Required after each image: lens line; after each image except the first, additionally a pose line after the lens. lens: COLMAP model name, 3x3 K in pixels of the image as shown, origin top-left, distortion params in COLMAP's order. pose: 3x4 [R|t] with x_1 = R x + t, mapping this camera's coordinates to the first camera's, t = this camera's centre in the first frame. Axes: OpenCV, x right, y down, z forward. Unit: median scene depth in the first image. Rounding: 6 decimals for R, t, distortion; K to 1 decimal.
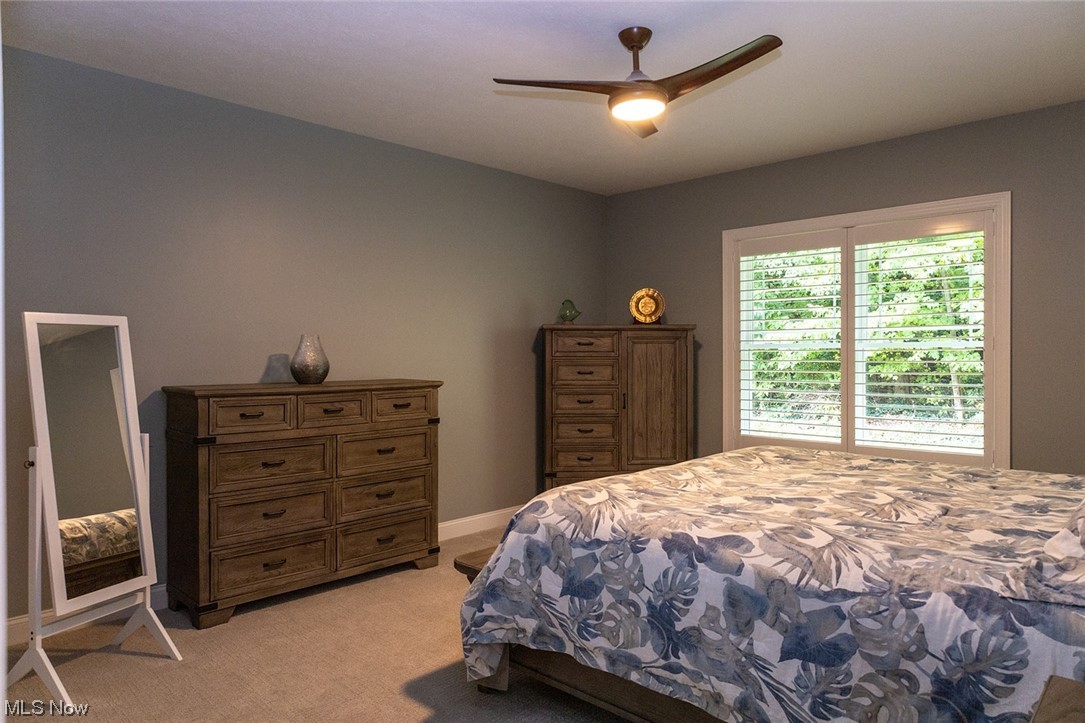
lens RADIAL K [[709.9, 0, 542.5], [0, 709.9, 361.5], [0, 0, 1]] dist [-0.000385, 0.000118]
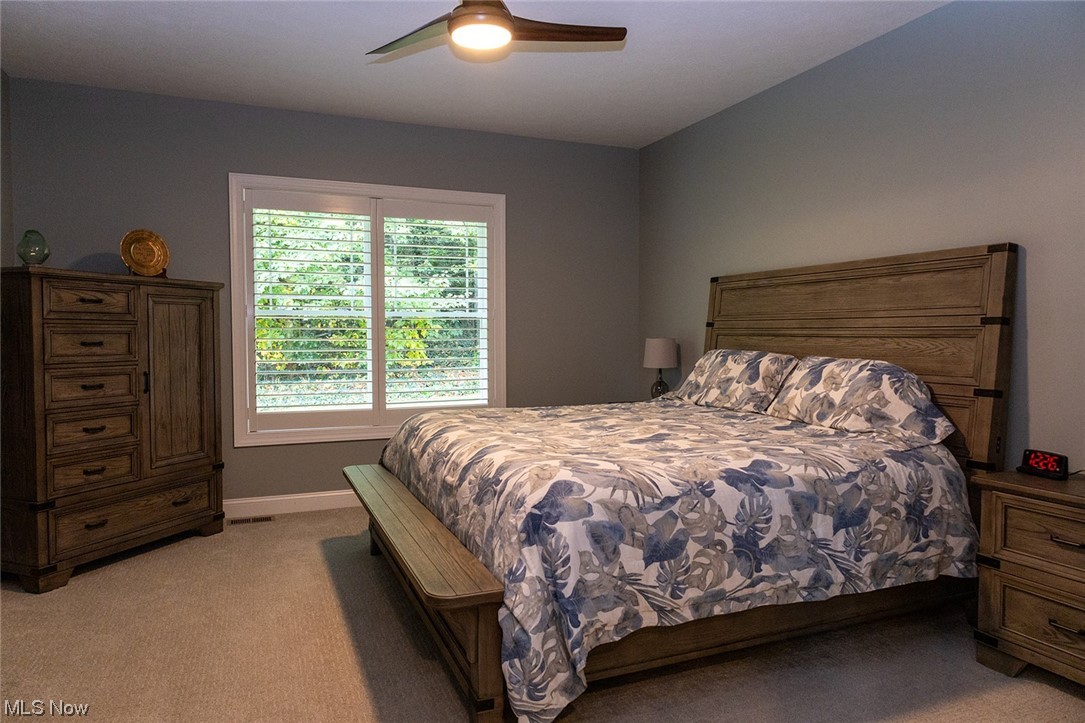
lens RADIAL K [[704.1, 0, 539.6], [0, 704.1, 367.3], [0, 0, 1]] dist [-0.005206, -0.000133]
pose [[0.384550, -0.043367, 0.922085, -0.885310], [0.008091, 0.999016, 0.043610, 0.027570], [-0.923069, -0.009309, 0.384522, 0.795022]]
